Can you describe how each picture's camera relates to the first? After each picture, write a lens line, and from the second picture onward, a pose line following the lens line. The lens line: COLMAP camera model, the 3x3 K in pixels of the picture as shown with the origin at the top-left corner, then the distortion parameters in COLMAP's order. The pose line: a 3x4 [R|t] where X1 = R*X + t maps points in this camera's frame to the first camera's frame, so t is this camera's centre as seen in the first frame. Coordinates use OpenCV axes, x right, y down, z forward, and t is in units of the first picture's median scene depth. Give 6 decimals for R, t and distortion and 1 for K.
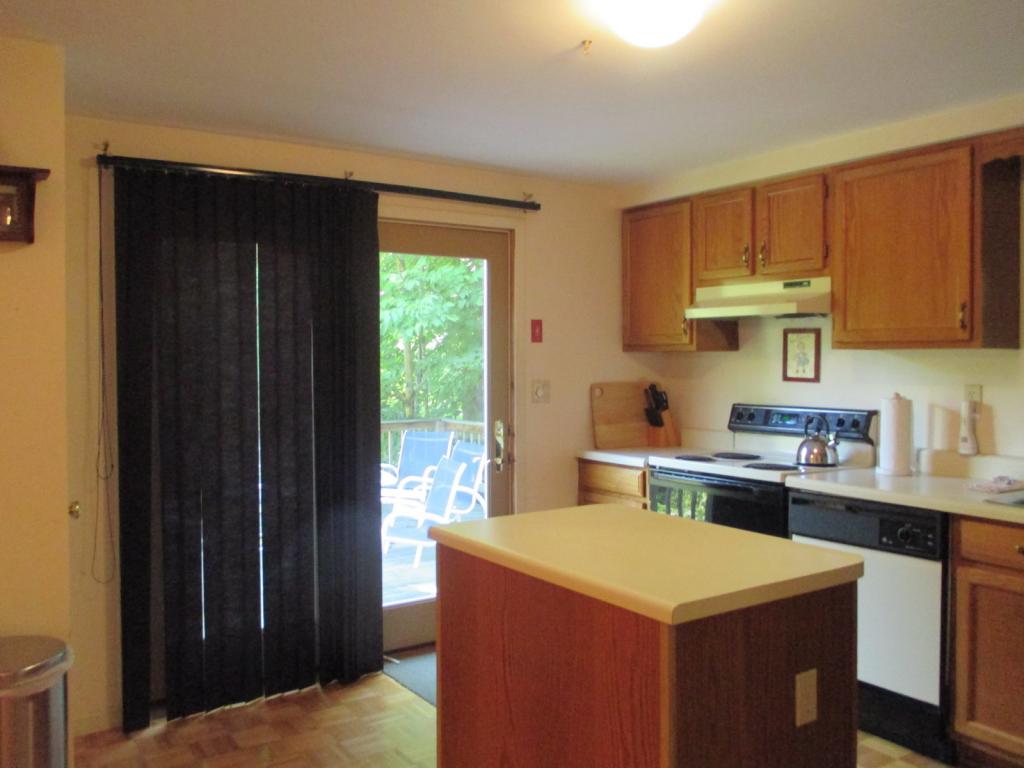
lens RADIAL K [[888.1, 0, 504.1], [0, 888.1, 379.9], [0, 0, 1]] dist [-0.037556, 0.012874]
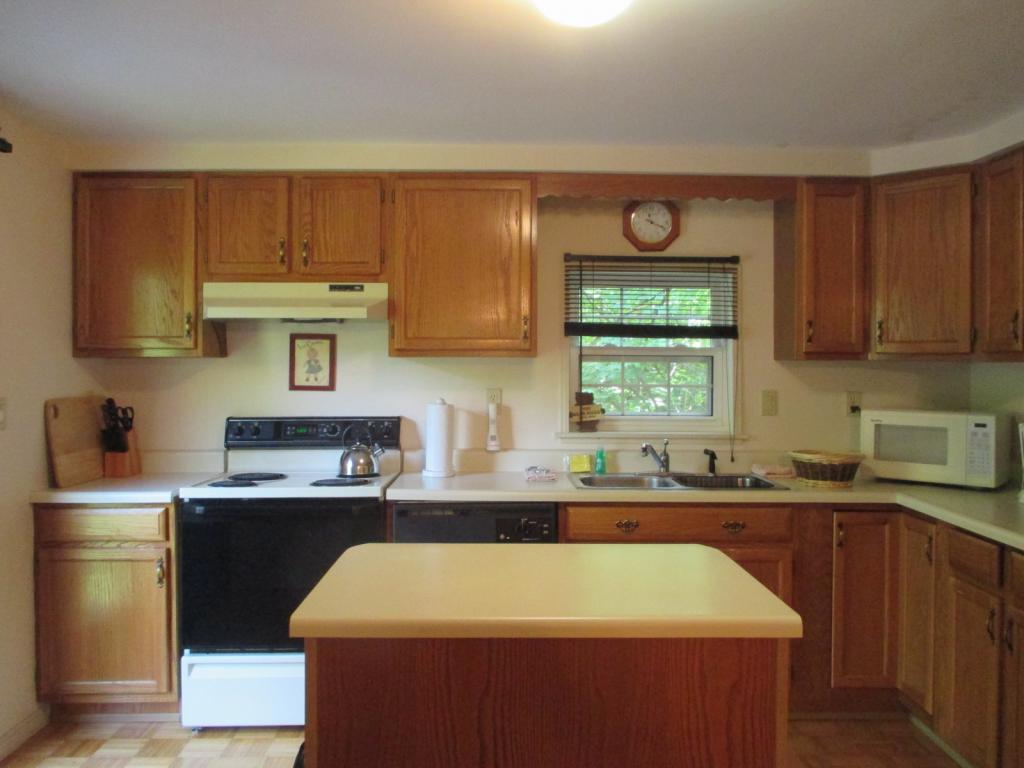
lens RADIAL K [[888.1, 0, 517.4], [0, 888.1, 363.6], [0, 0, 1]] dist [-0.037556, 0.012874]
pose [[0.528359, 0.002003, 0.849019, -0.356281], [0.021536, 0.999644, -0.015760, -0.007056], [-0.848748, 0.026611, 0.528128, 0.319713]]
